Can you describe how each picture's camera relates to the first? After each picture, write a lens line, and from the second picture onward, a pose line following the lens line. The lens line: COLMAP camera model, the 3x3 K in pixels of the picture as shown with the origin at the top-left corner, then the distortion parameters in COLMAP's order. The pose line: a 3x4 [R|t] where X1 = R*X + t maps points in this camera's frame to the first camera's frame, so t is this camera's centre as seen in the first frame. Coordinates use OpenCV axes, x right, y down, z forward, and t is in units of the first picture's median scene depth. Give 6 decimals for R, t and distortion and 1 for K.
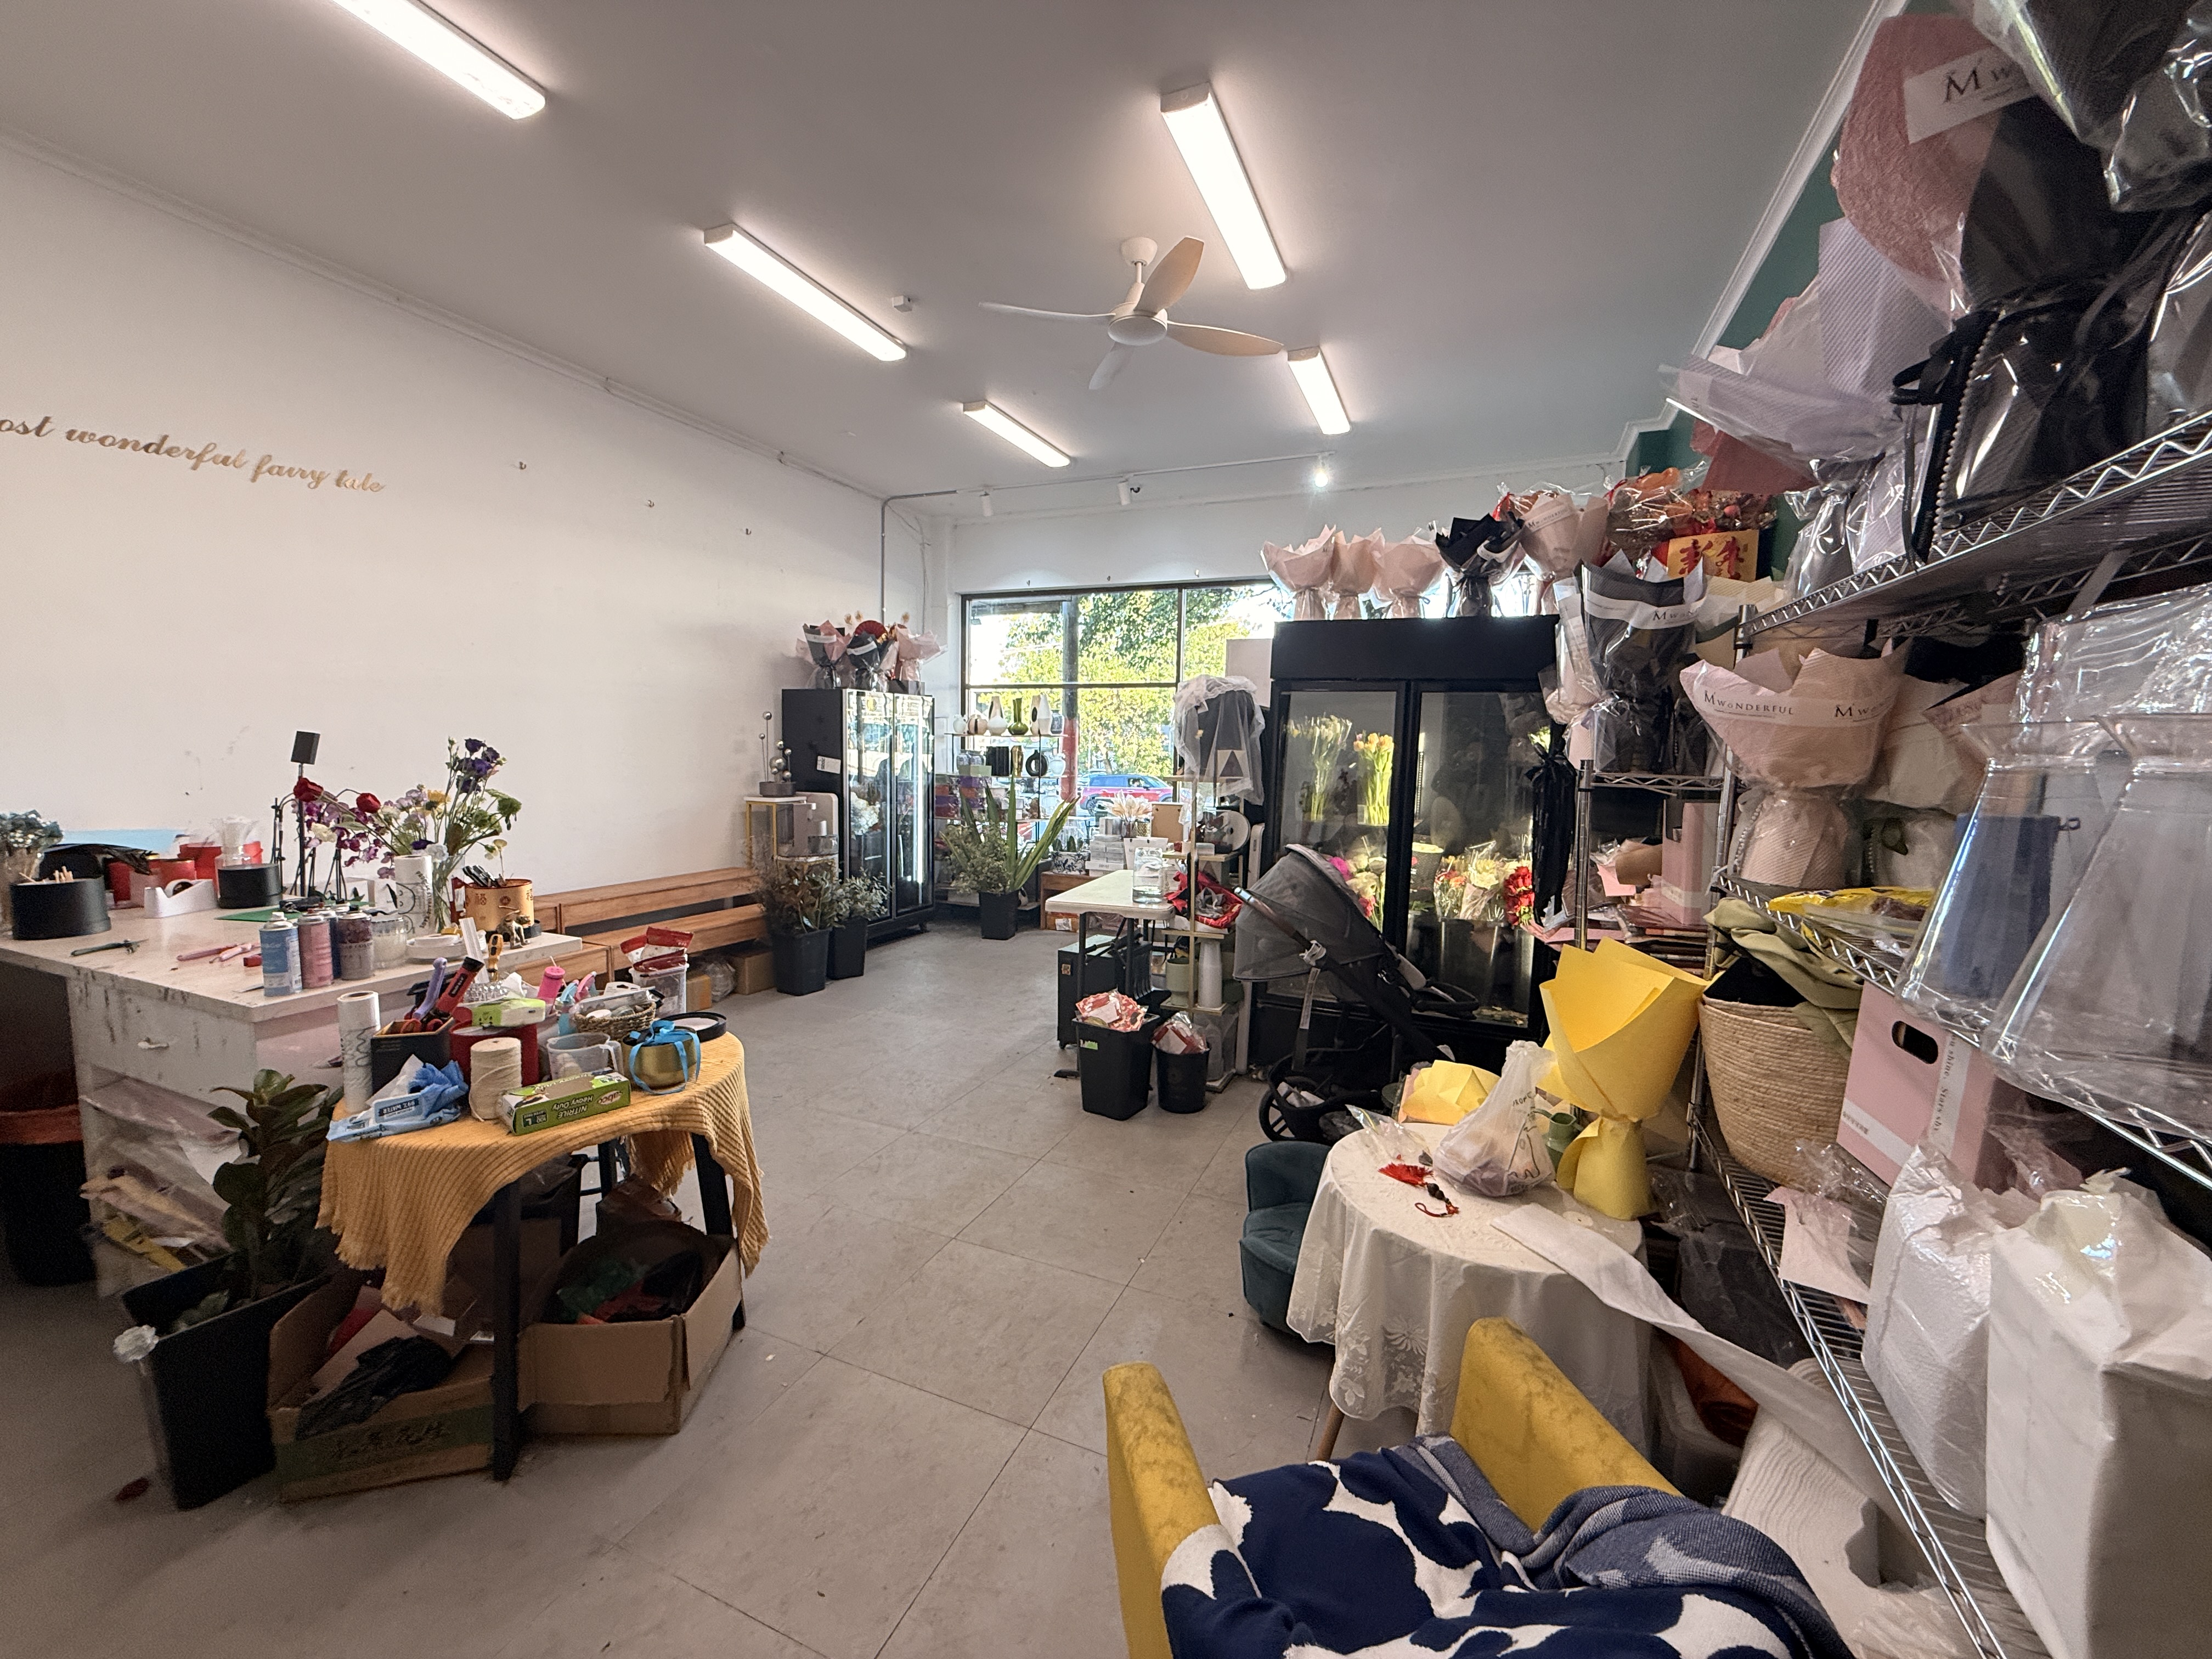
lens RADIAL K [[883.8, 0, 1100.2], [0, 883.8, 832.0], [0, 0, 1]] dist [0.001377, 0.000086]
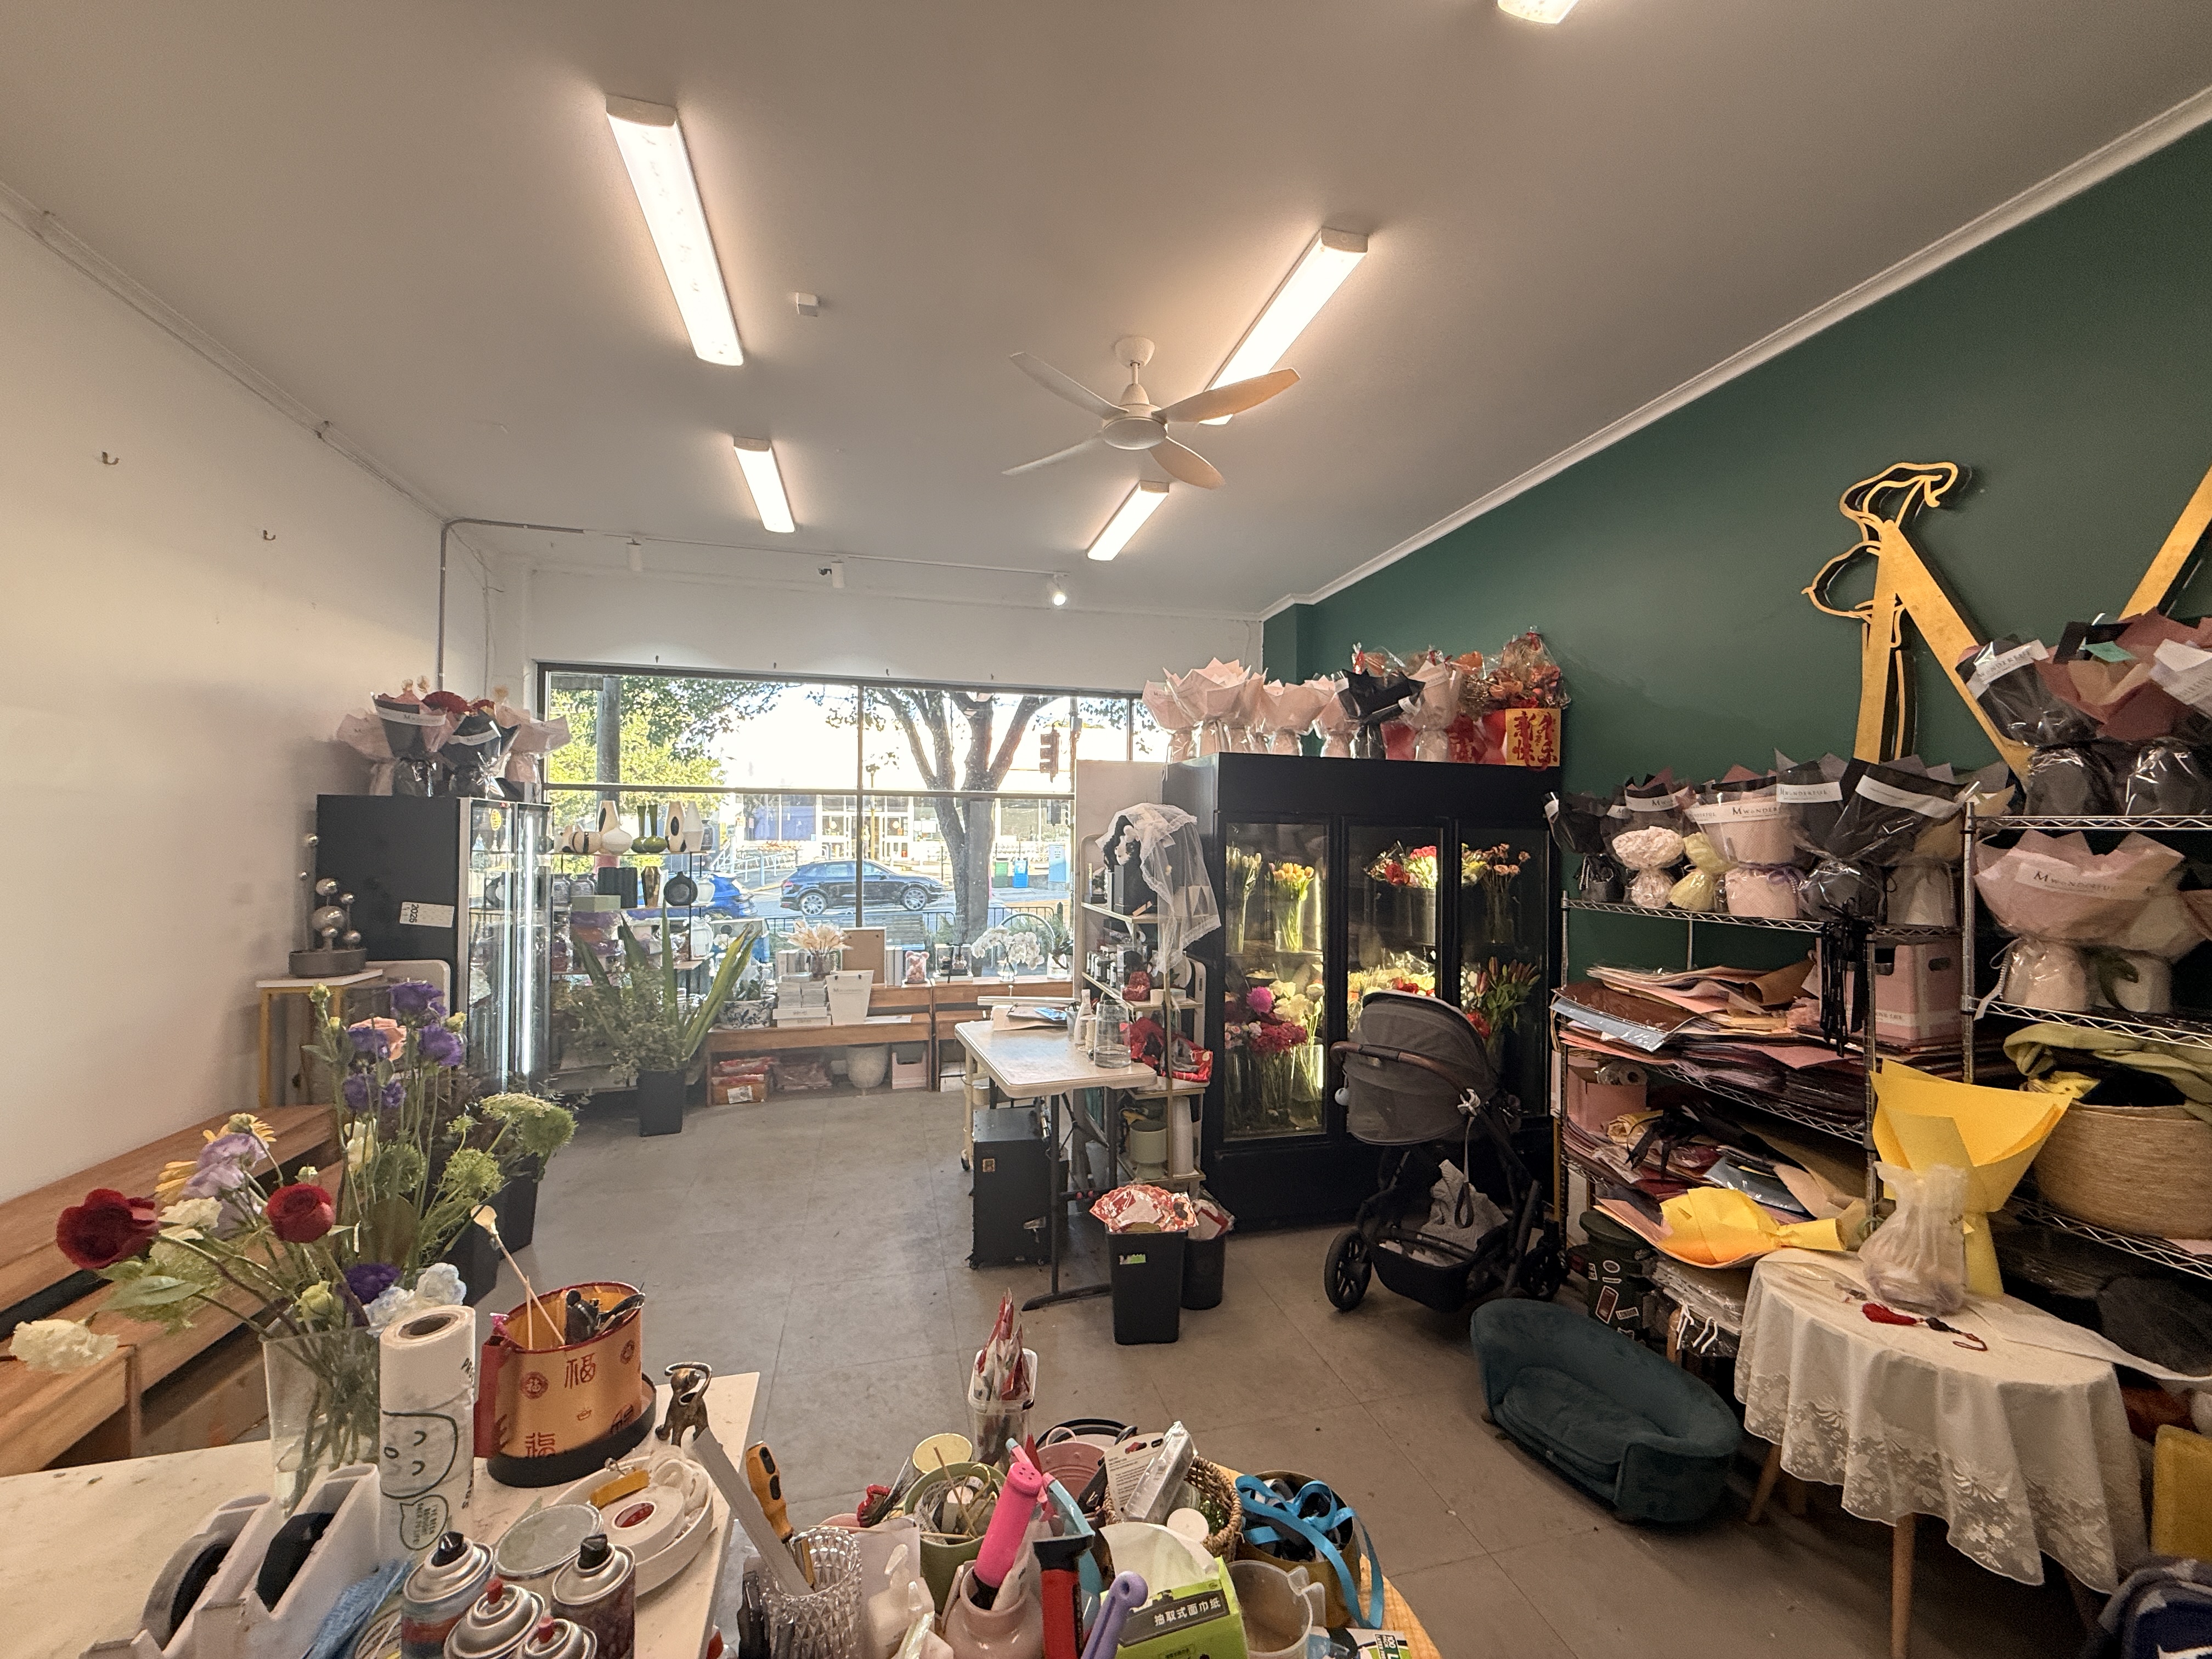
lens RADIAL K [[883.8, 0, 1103.0], [0, 883.8, 834.8], [0, 0, 1]] dist [0.001377, 0.000086]
pose [[0.791535, -0.011435, 0.611017, -0.310495], [0.069564, 0.995012, -0.071495, -0.053886], [-0.607151, 0.099095, 0.788383, 0.197640]]
